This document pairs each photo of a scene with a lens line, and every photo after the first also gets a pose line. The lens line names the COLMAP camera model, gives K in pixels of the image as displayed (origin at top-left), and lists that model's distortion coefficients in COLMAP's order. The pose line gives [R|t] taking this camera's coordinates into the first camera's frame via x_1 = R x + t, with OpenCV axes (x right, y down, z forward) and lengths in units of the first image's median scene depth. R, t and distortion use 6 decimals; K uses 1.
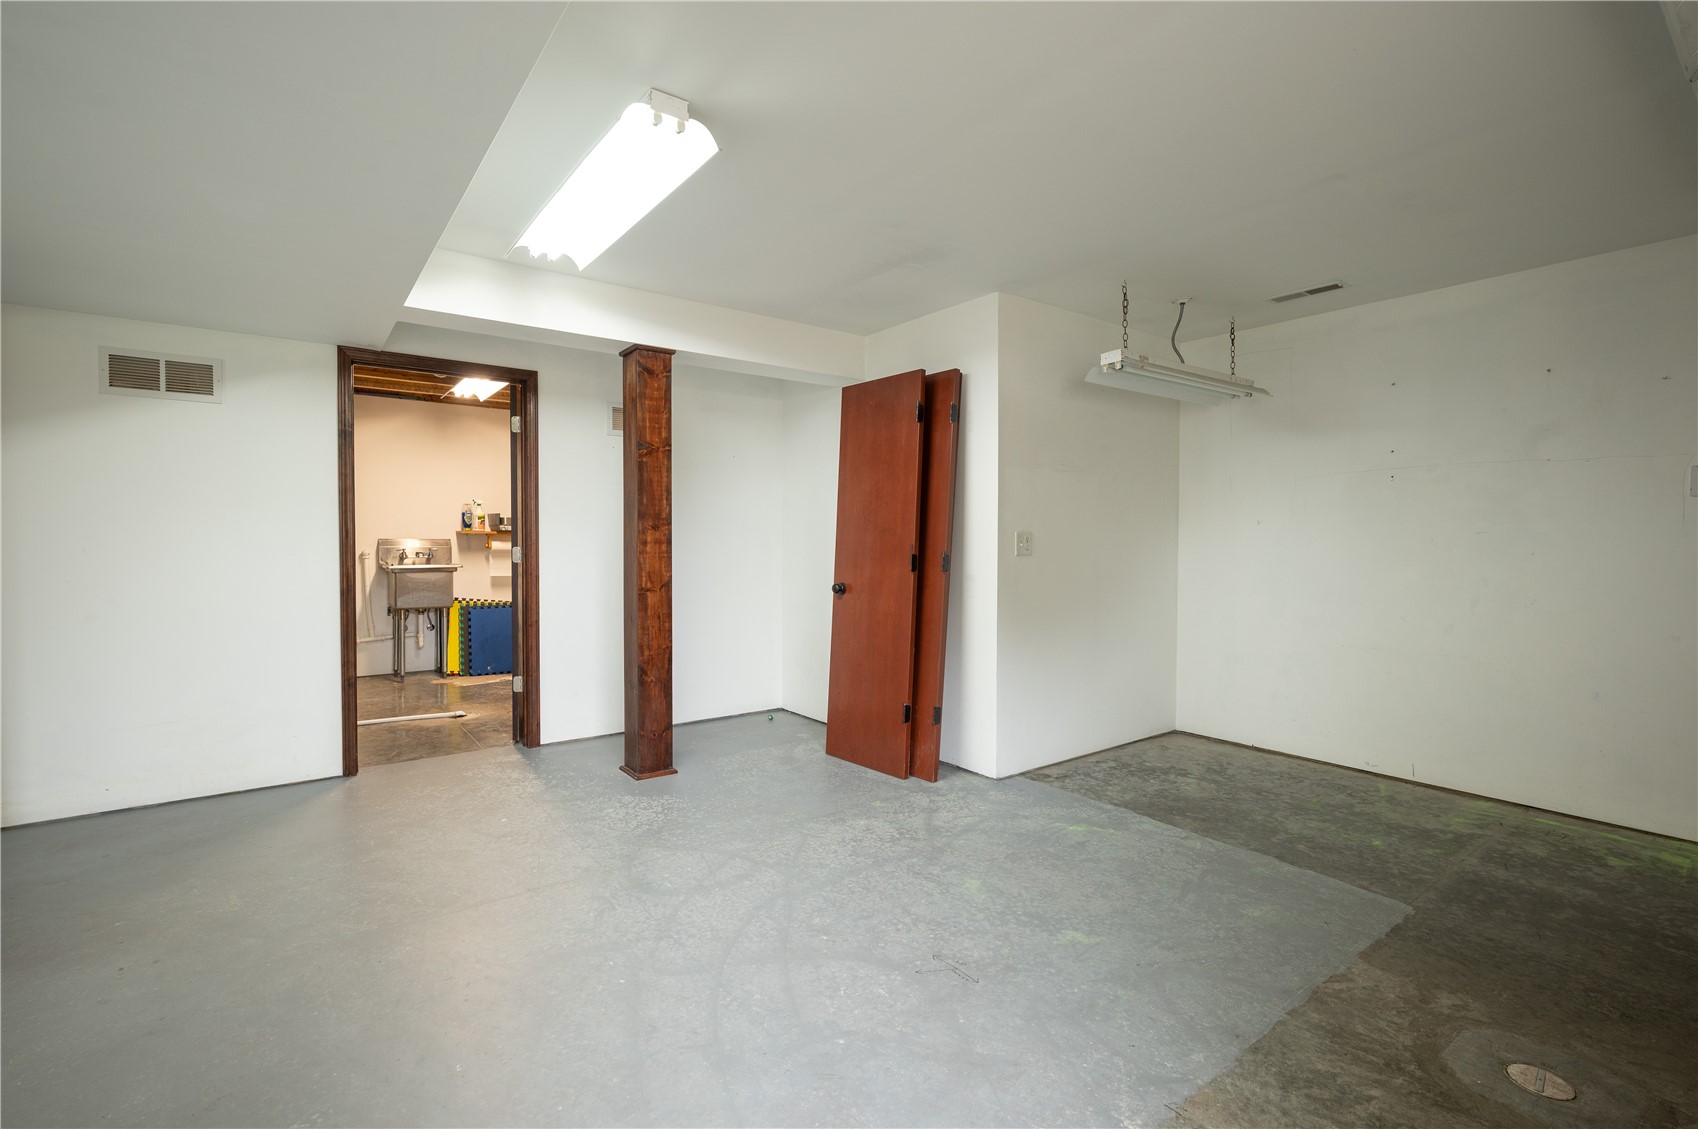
lens RADIAL K [[762.1, 0, 846.8], [0, 762.1, 556.6], [0, 0, 1]] dist [0.001118, 0.000052]
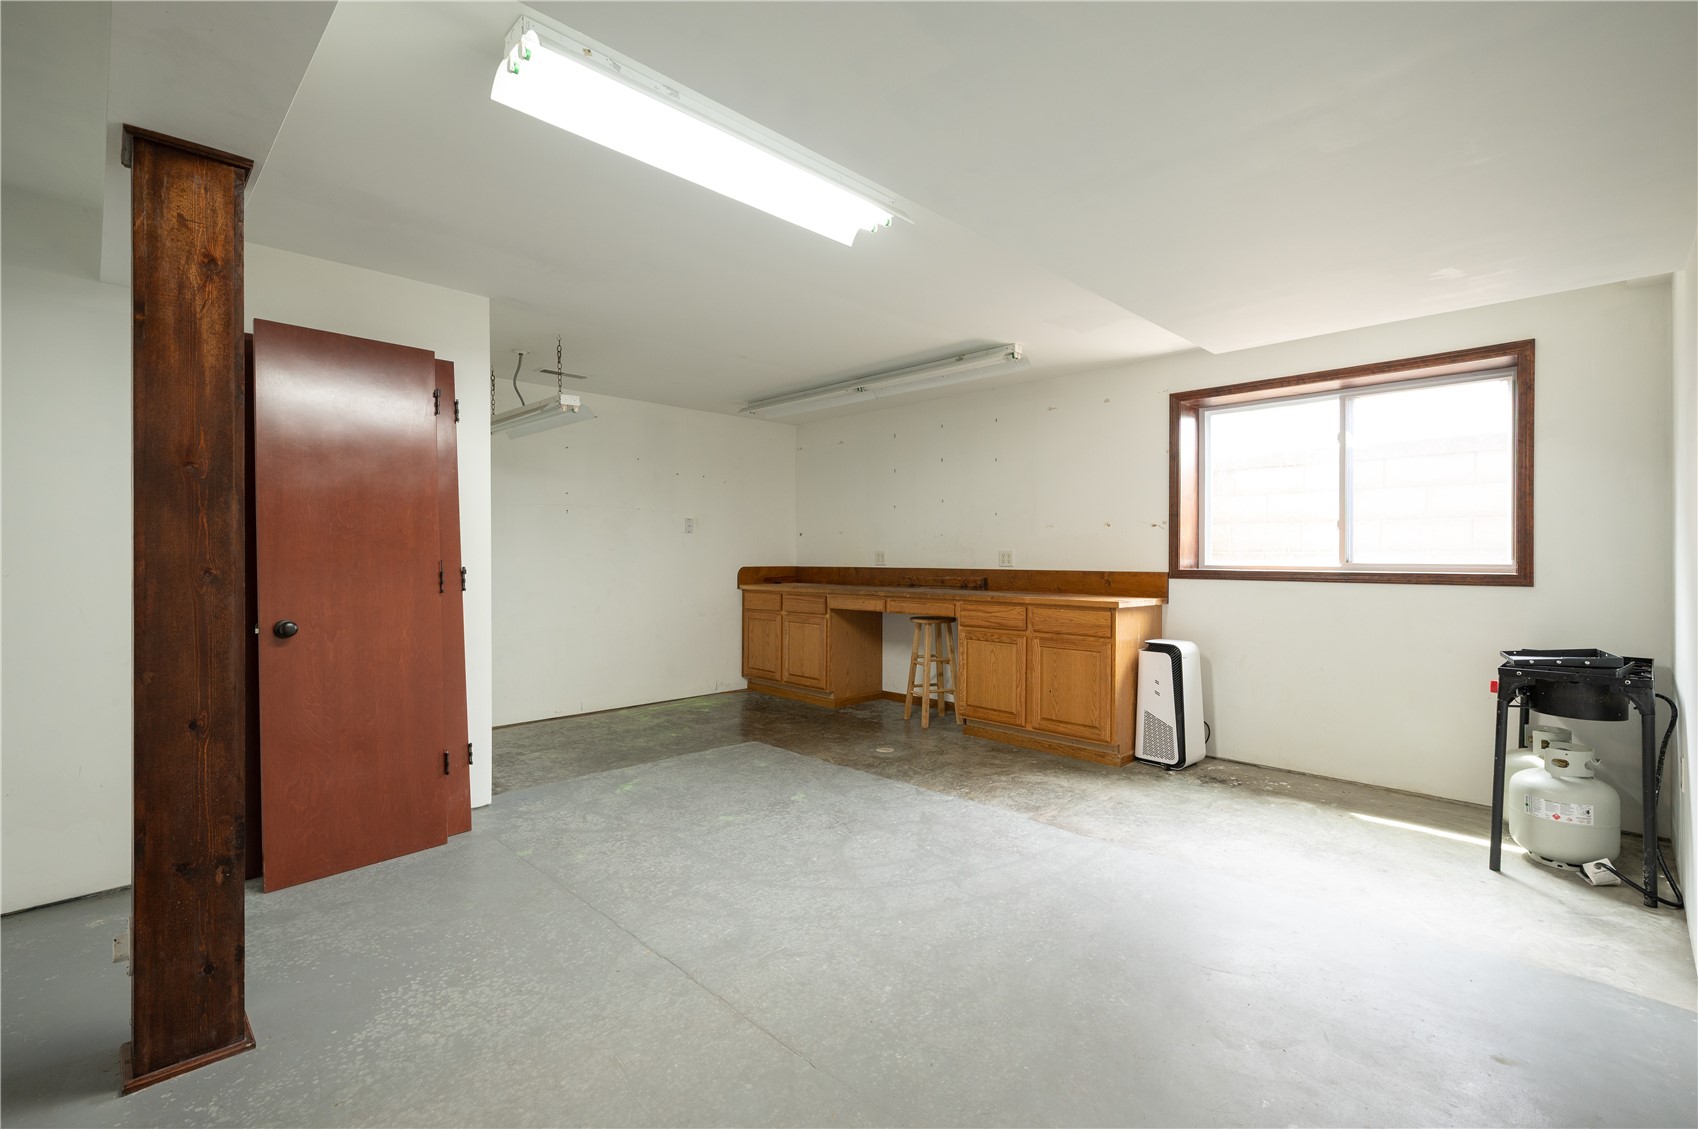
lens RADIAL K [[762.1, 0, 846.8], [0, 762.1, 556.6], [0, 0, 1]] dist [0.001118, 0.000052]
pose [[-0.142387, -0.006519, 0.989790, -1.022487], [0.021416, 0.999724, 0.009666, -0.023186], [-0.989579, 0.022574, -0.142208, 0.862422]]
